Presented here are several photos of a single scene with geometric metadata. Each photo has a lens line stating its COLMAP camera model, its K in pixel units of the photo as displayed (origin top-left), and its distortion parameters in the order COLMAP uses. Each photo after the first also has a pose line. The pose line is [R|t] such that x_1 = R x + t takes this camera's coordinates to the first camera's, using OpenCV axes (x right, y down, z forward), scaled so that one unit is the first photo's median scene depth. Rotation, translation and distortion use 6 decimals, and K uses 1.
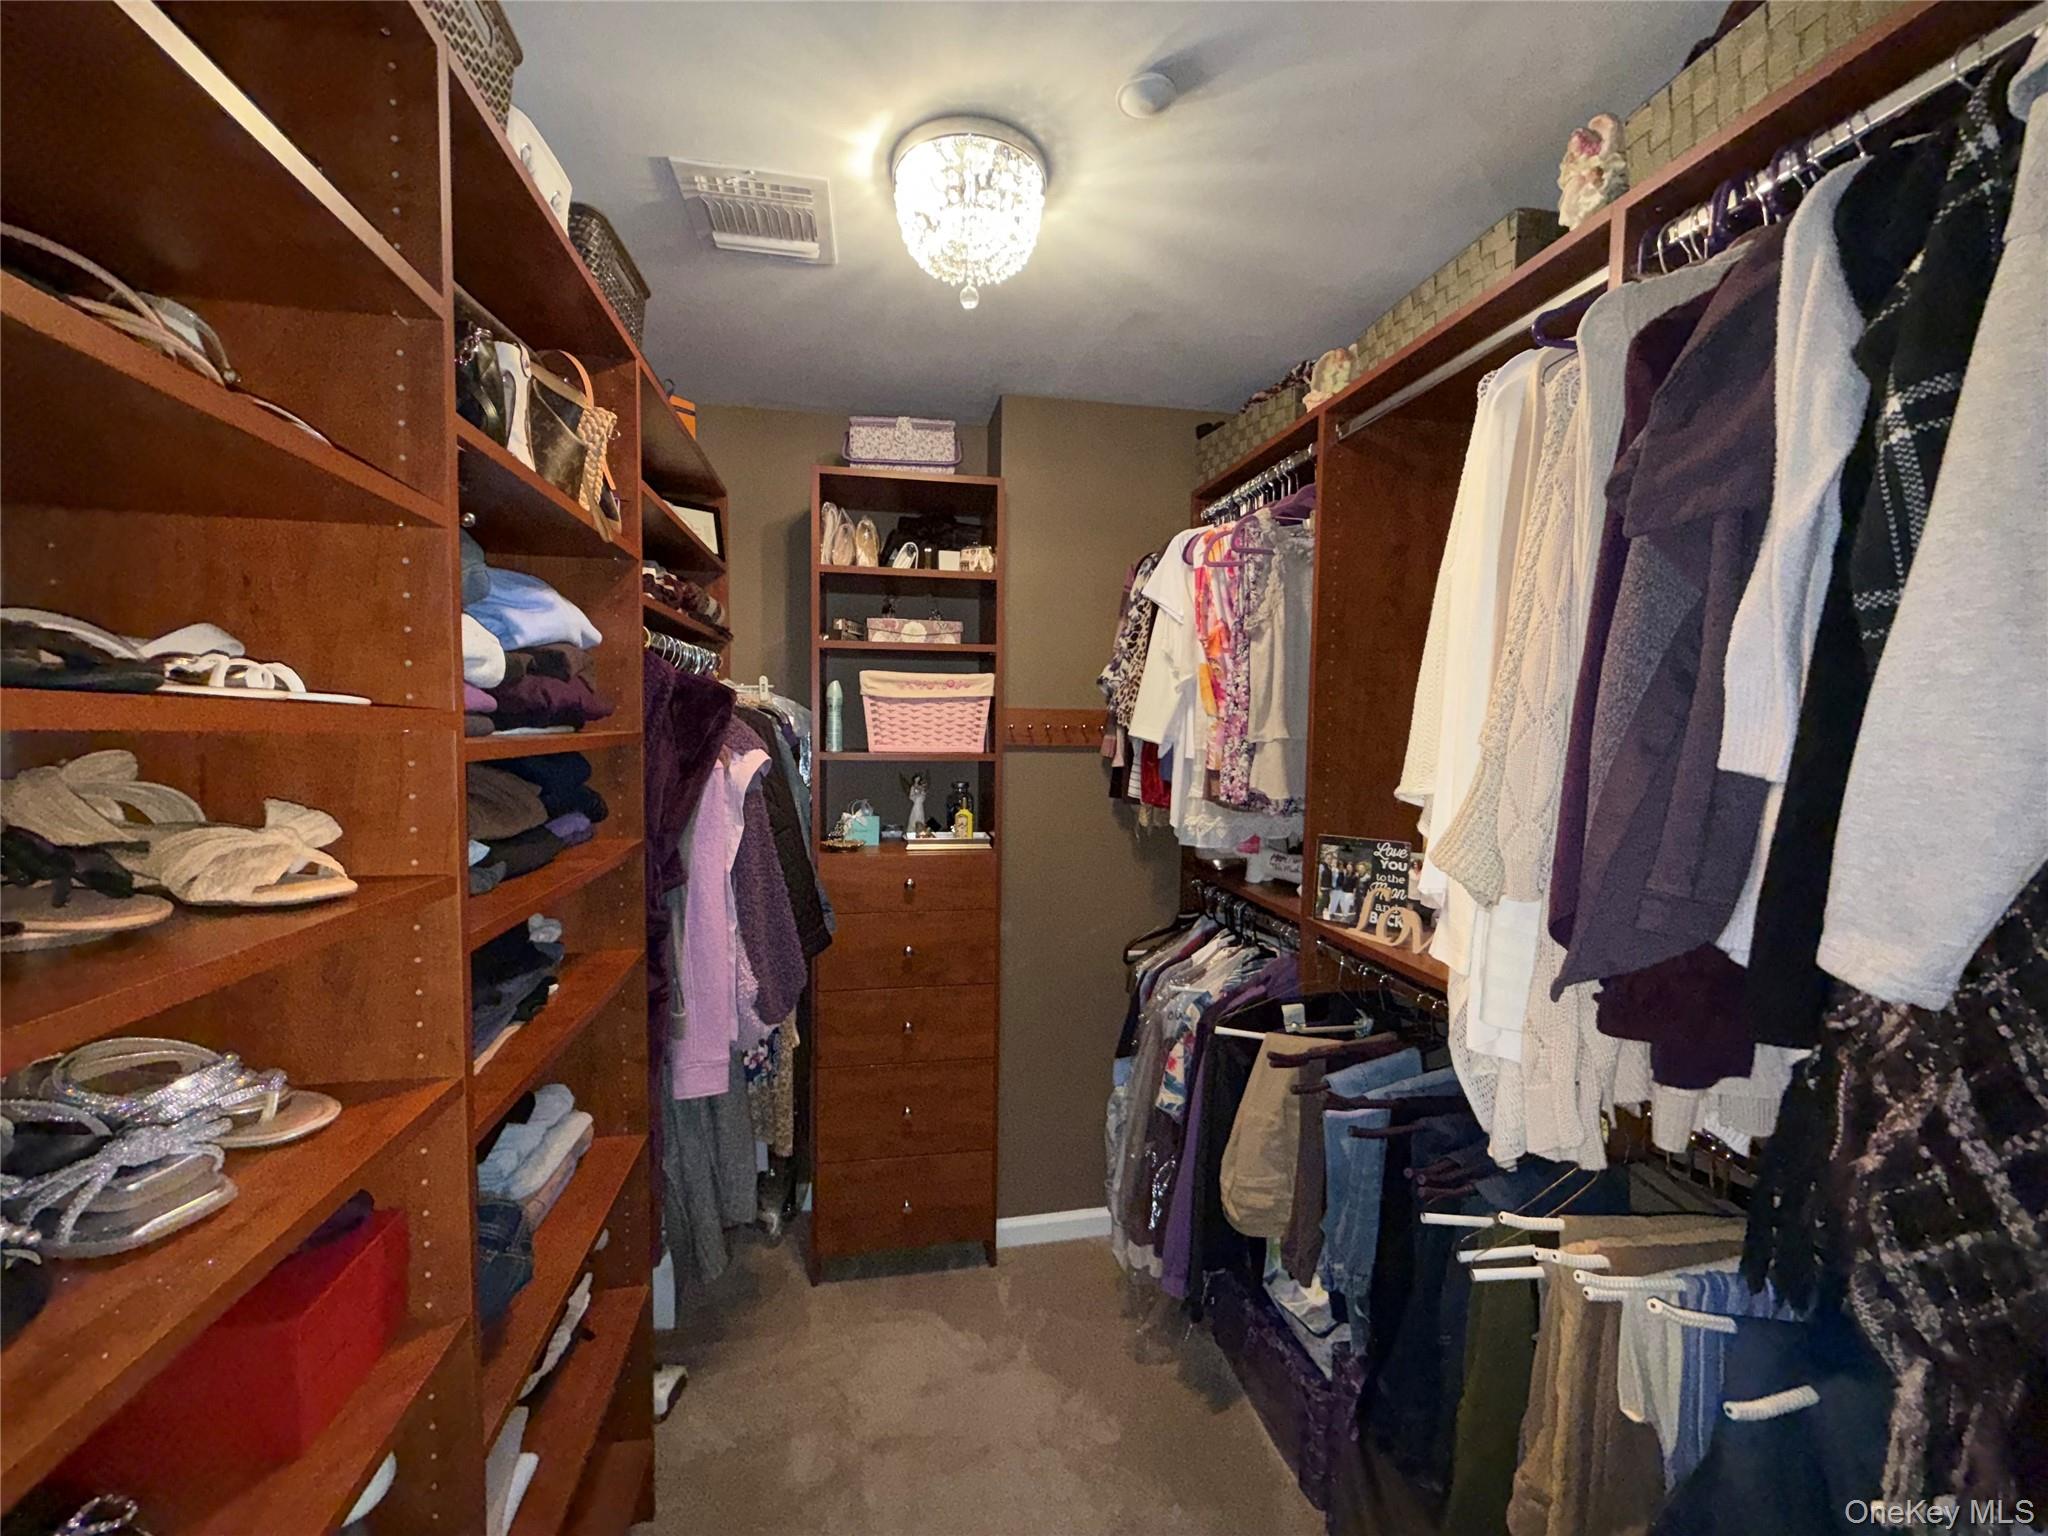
lens RADIAL K [[814.5, 0, 1024.7], [0, 814.5, 768.9], [0, 0, 1]] dist [-0.001556, -0.000131]
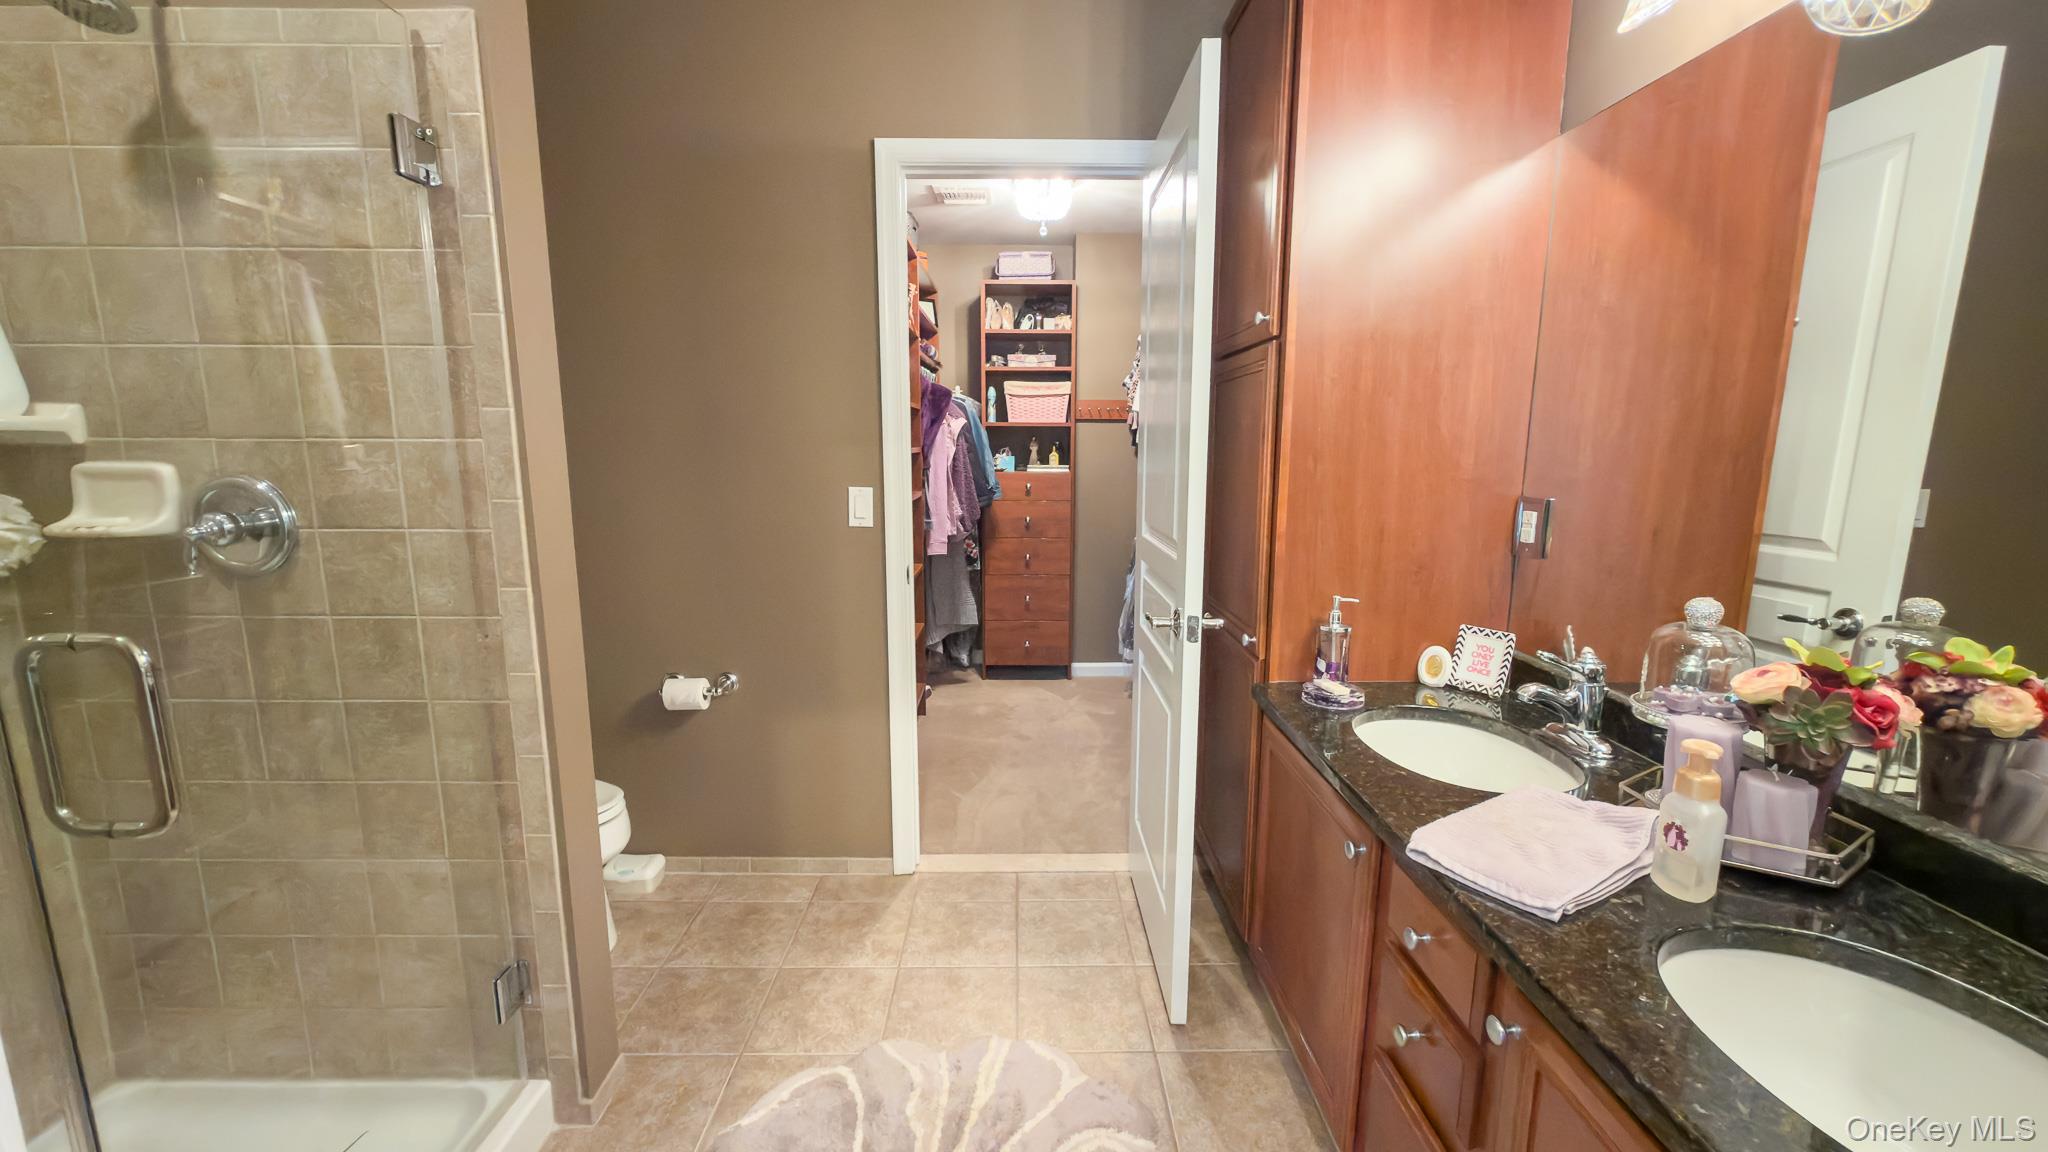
lens RADIAL K [[814.9, 0, 1030.0], [0, 814.9, 583.4], [0, 0, 1]] dist [-0.000786, -0.000060]
pose [[0.981963, 0.023991, -0.187547, 0.250516], [-0.003111, 0.993833, 0.110843, 0.151928], [0.189049, -0.108260, 0.975982, -1.014497]]
